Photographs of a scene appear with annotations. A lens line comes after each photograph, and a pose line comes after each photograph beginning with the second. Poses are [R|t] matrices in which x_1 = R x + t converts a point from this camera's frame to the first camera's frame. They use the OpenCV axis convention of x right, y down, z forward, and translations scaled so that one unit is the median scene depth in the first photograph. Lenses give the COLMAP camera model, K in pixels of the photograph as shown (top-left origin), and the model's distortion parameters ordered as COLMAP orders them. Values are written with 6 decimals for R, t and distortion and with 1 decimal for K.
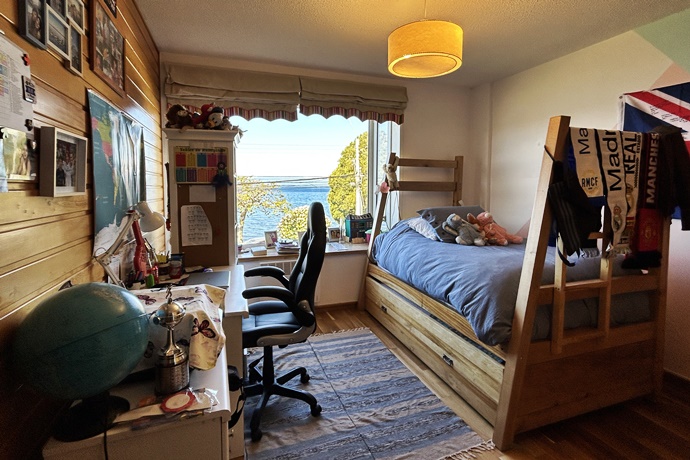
lens RADIAL K [[336.0, 0, 343.4], [0, 336.0, 204.8], [0, 0, 1]] dist [0.001555, 0.000146]
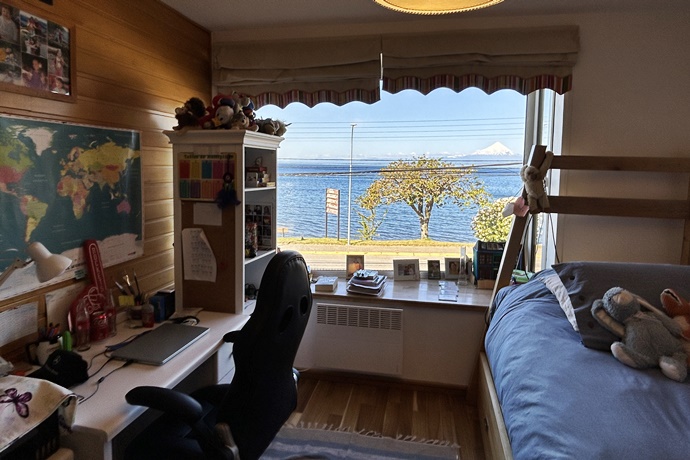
lens RADIAL K [[405.7, 0, 346.6], [0, 405.7, 196.7], [0, 0, 1]] dist [0.002163, 0.000357]
pose [[0.865171, 0.049323, -0.499046, 0.222650], [-0.041639, 0.998780, 0.026527, -0.078932], [0.499746, -0.002170, 0.866169, 0.260366]]
